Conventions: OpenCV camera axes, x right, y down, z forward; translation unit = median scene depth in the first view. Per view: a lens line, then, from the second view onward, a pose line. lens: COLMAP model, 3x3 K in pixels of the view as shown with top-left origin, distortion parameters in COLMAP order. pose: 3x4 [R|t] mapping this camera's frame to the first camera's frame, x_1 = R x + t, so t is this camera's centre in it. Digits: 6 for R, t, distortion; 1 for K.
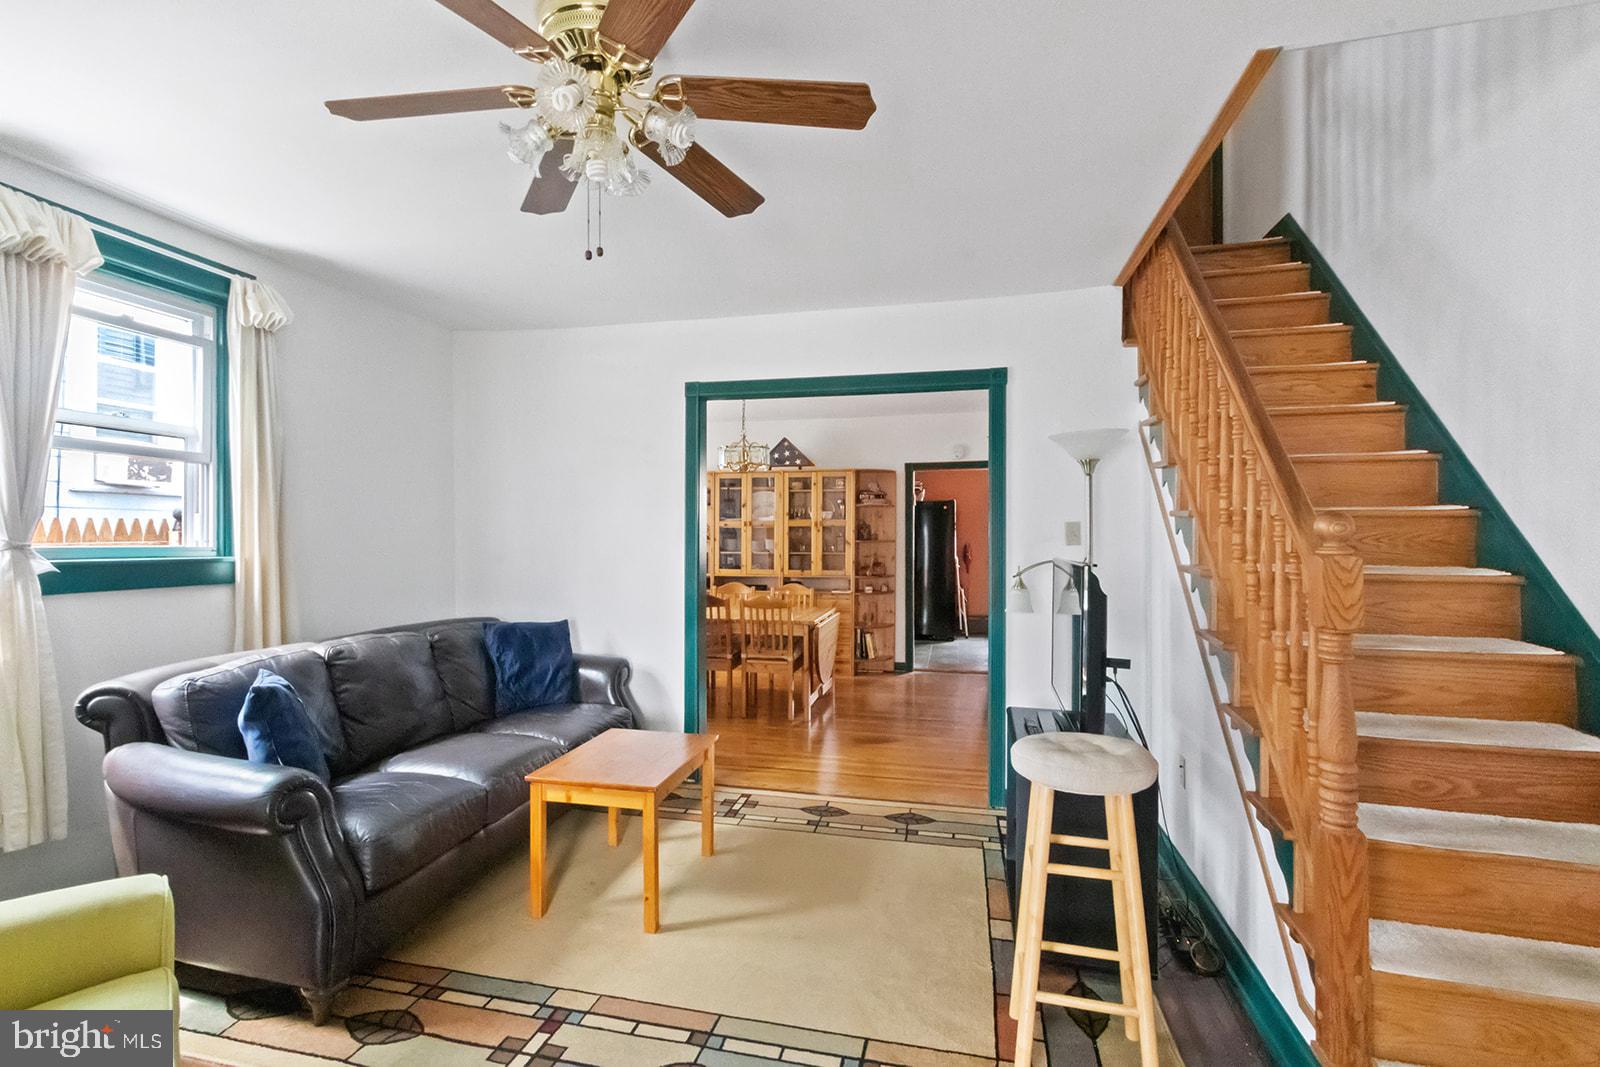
lens RADIAL K [[767.4, 0, 795.6], [0, 767.4, 537.6], [0, 0, 1]] dist [0.011468, -0.001508]
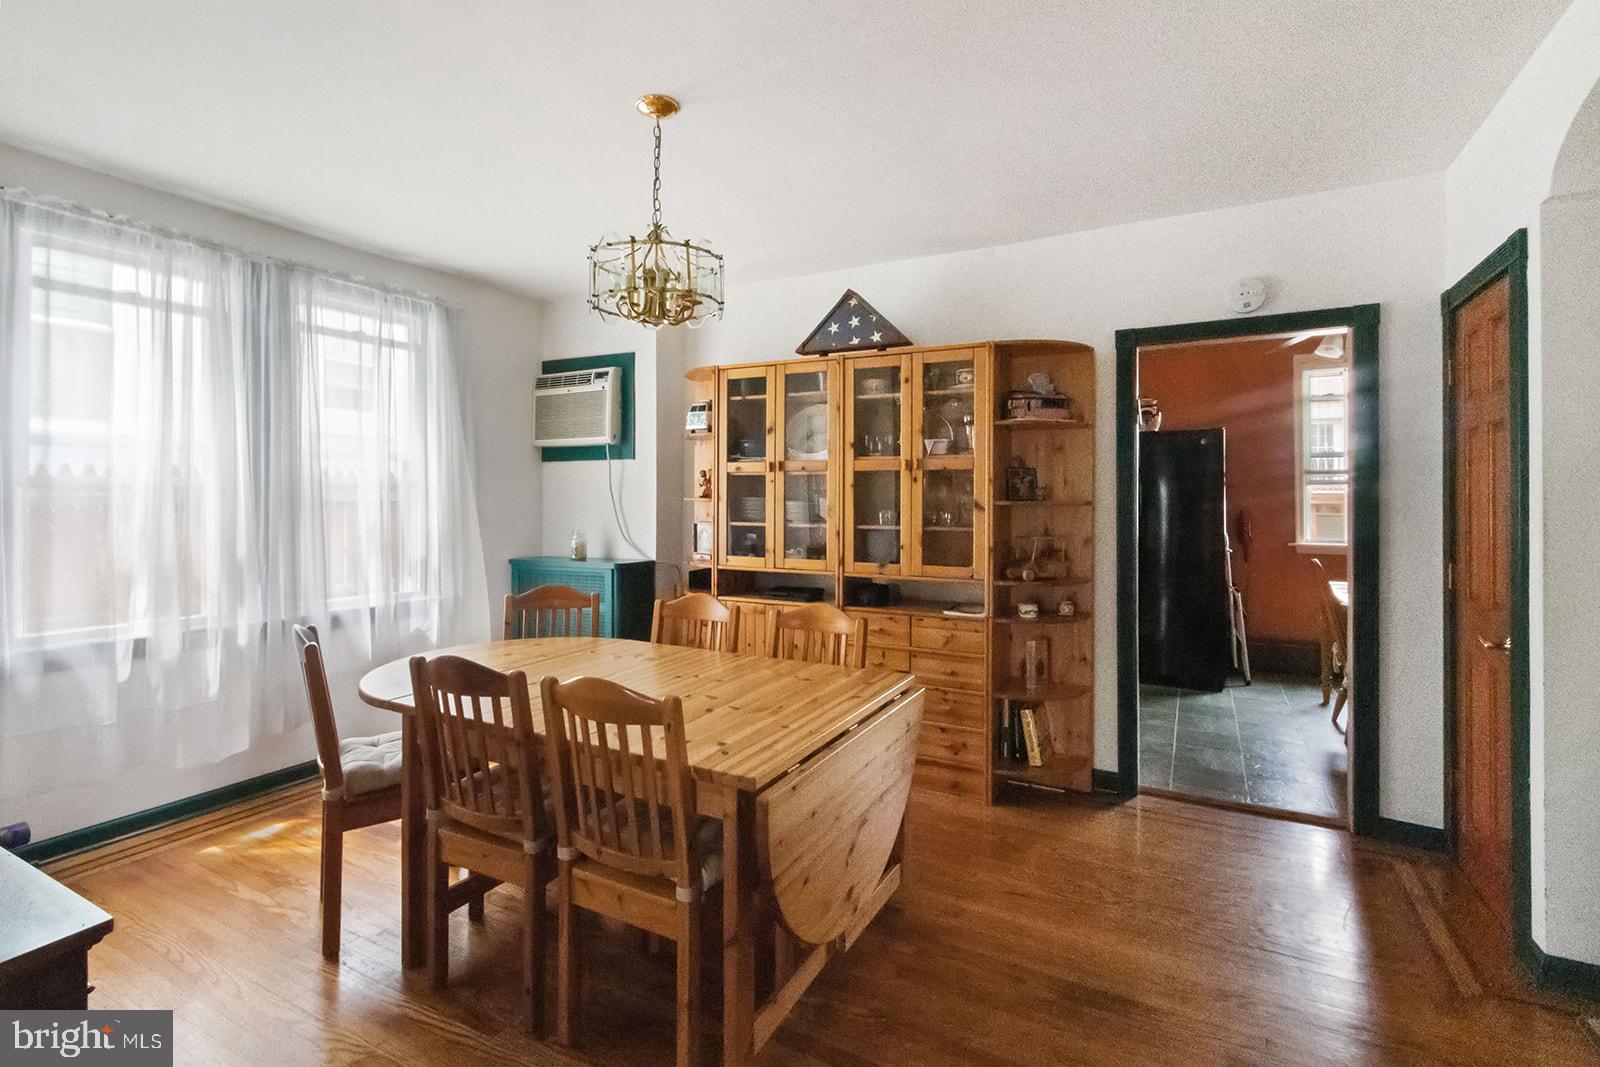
lens RADIAL K [[767.4, 0, 783.9], [0, 767.4, 488.9], [0, 0, 1]] dist [0.011468, -0.001508]
pose [[0.960237, -0.000218, -0.279185, 0.082113], [-0.003499, 0.999912, -0.012814, 0.003000], [0.279164, 0.013282, 0.960152, 0.519267]]
